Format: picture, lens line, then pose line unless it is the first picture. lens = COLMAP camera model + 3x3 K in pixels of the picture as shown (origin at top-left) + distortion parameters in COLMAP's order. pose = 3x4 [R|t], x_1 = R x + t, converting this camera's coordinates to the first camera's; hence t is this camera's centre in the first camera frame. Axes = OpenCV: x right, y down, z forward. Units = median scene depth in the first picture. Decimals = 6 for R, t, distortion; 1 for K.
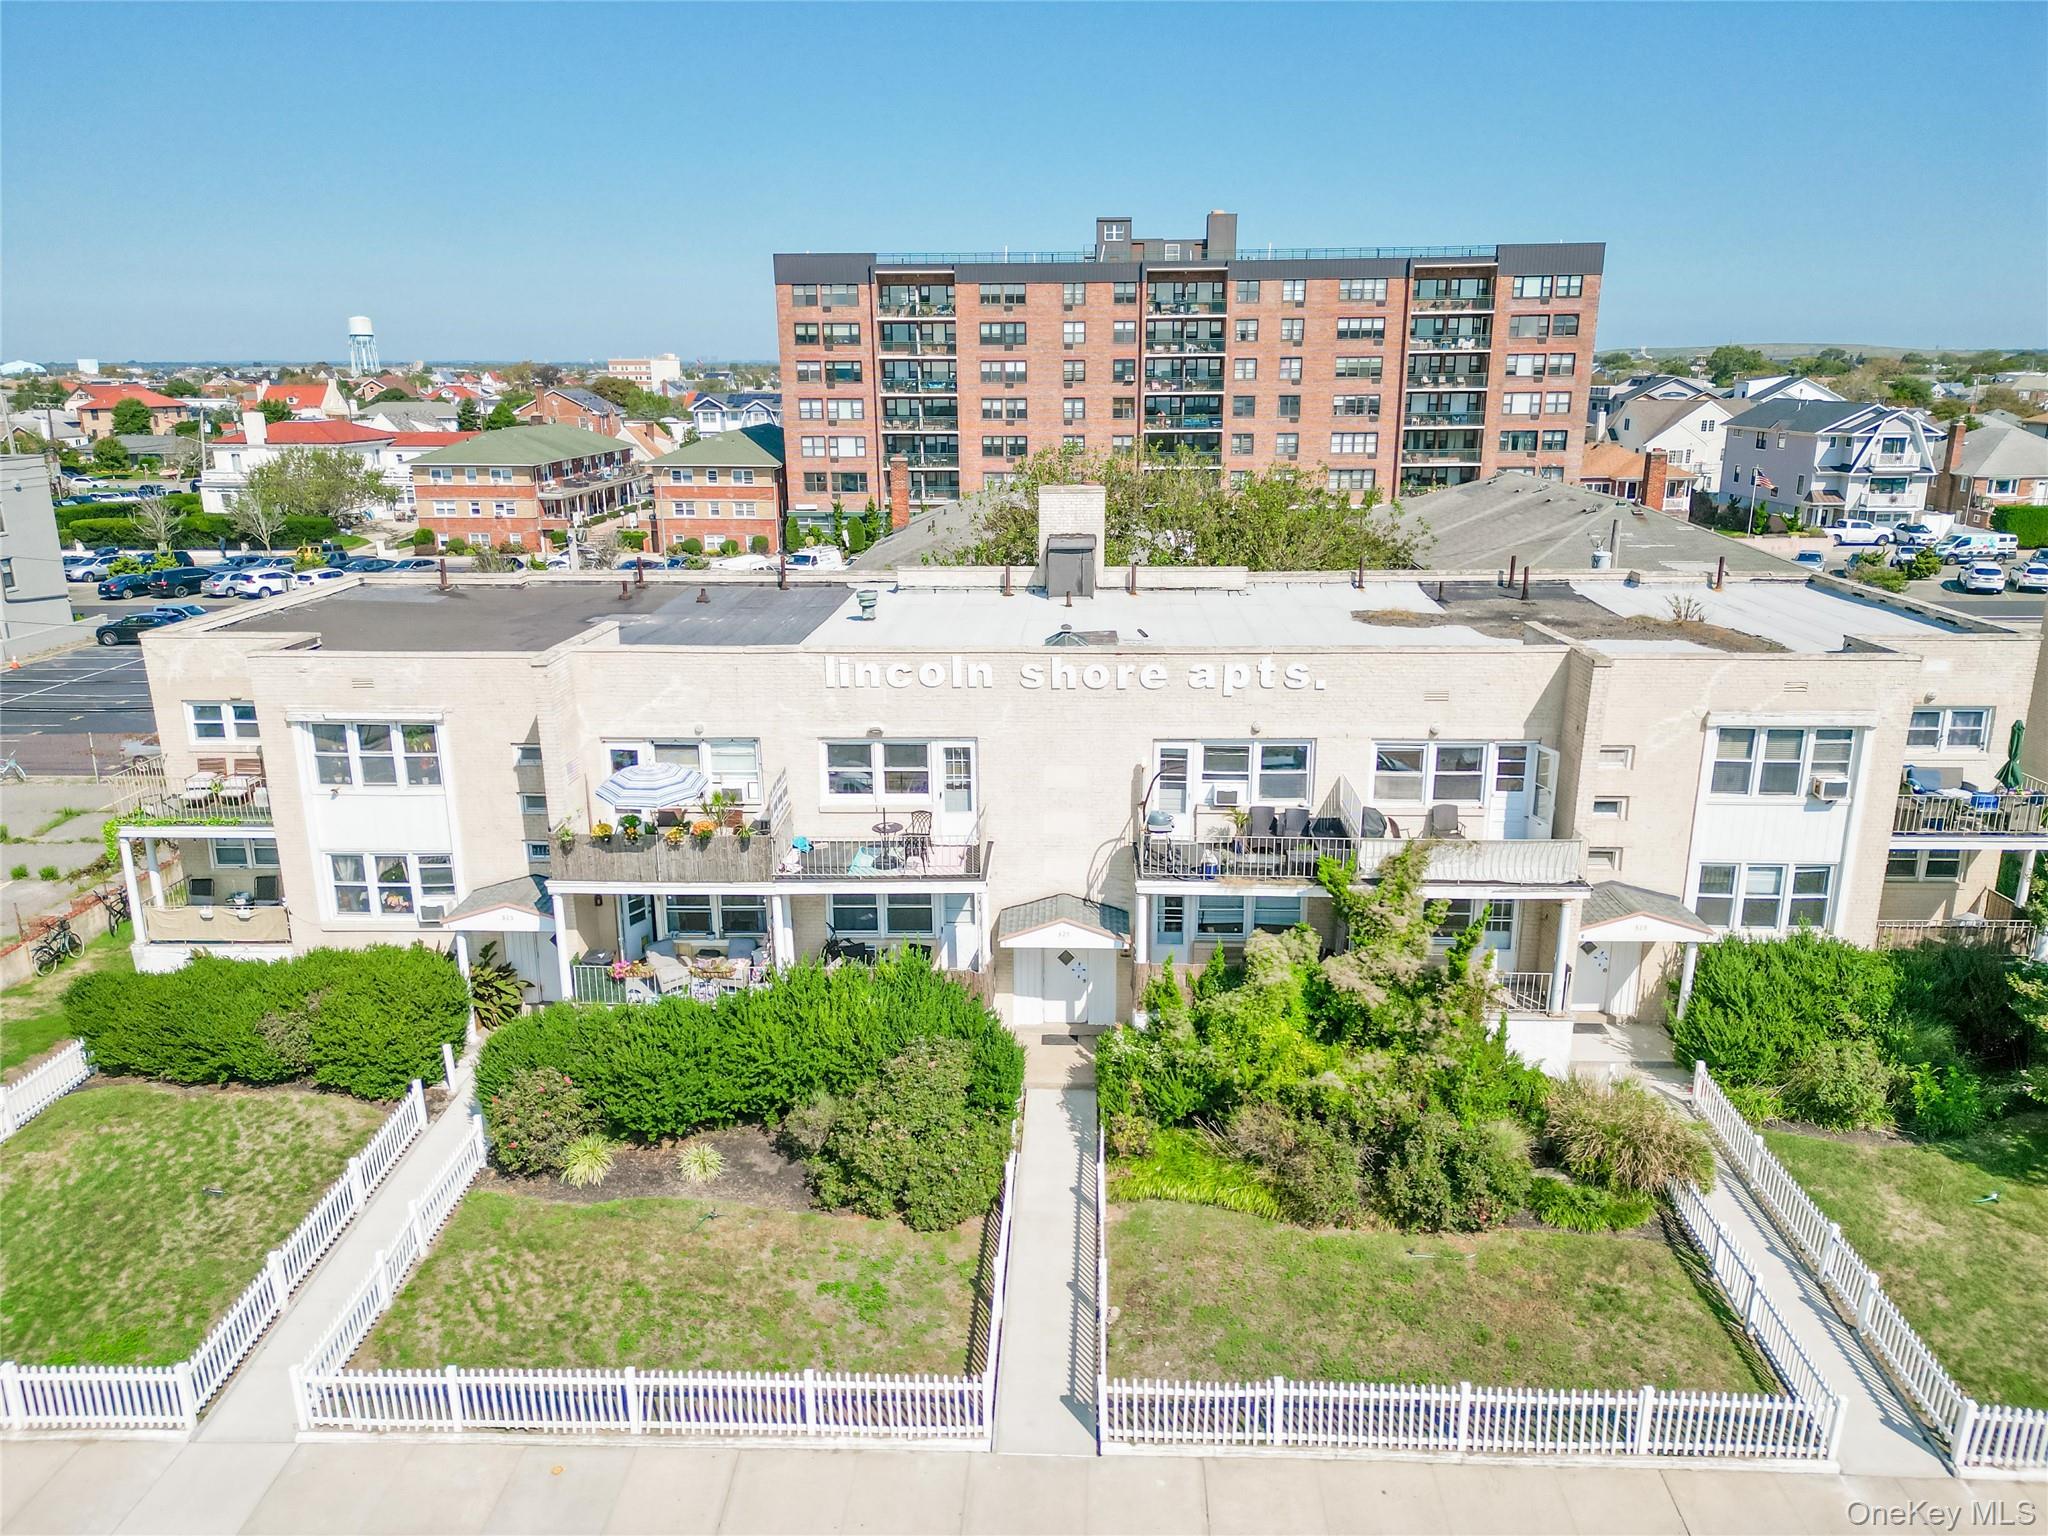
lens RADIAL K [[1459.3, 0, 1022.8], [0, 1459.3, 767.9], [0, 0, 1]] dist [0.058314, -0.023271]
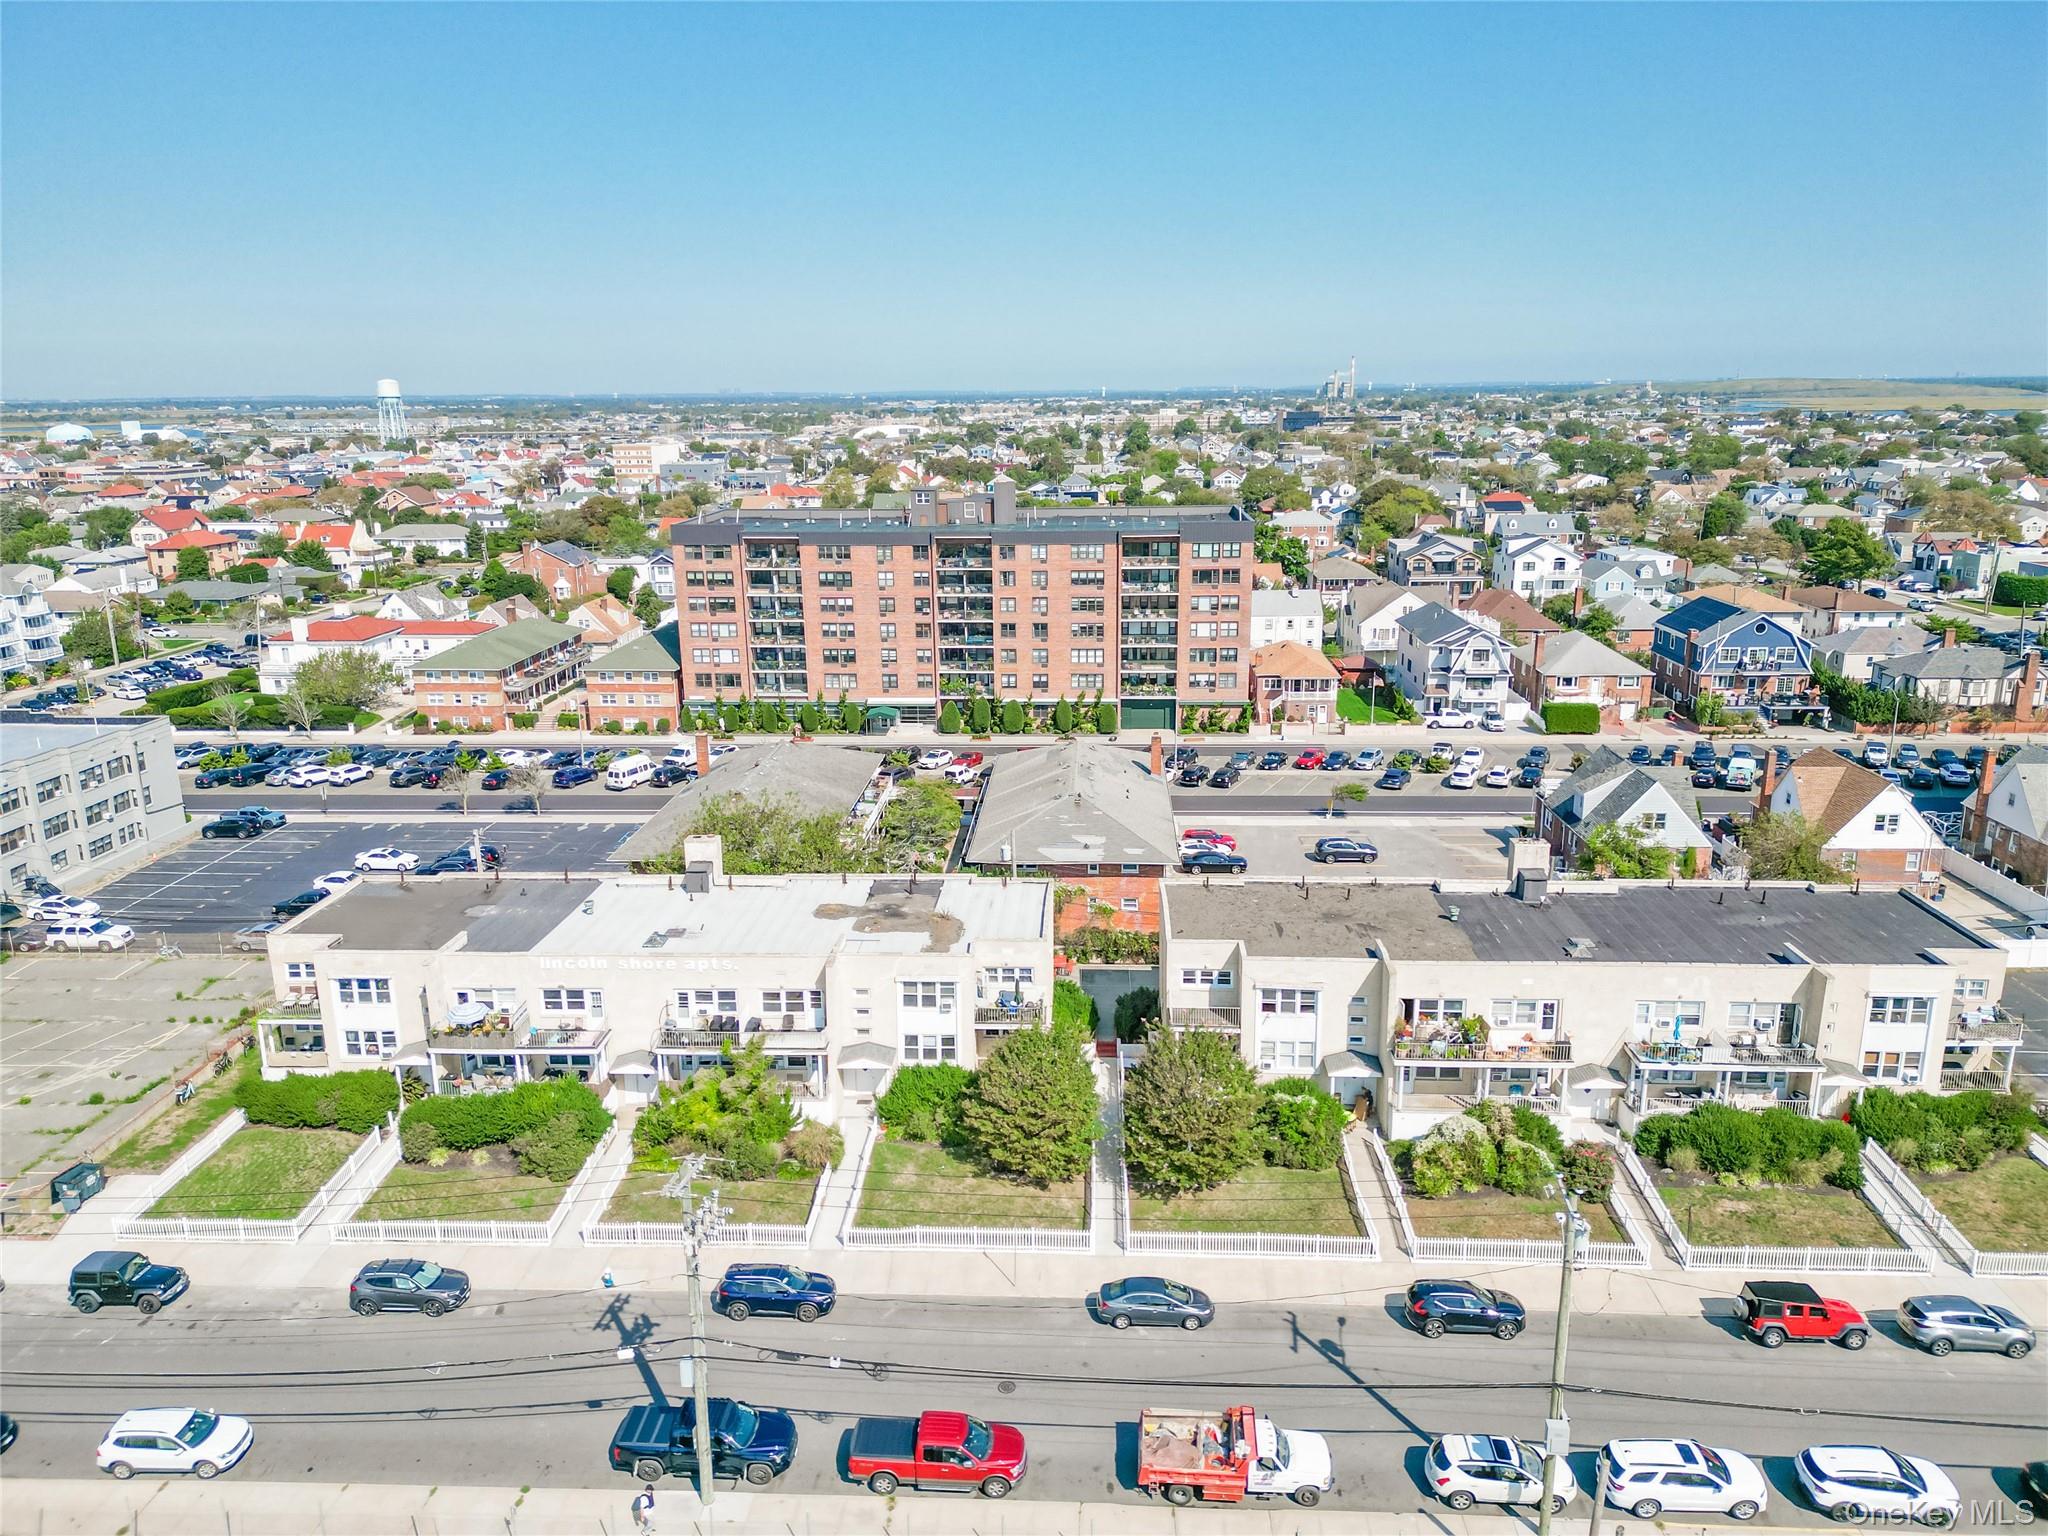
lens RADIAL K [[1459.3, 0, 1028.8], [0, 1459.3, 759.6], [0, 0, 1]] dist [0.058314, -0.023271]
pose [[0.999946, -0.000378, -0.010405, 0.512207], [0.000127, 0.999711, -0.024050, -0.248414], [0.010411, 0.024047, 0.999657, -1.074424]]
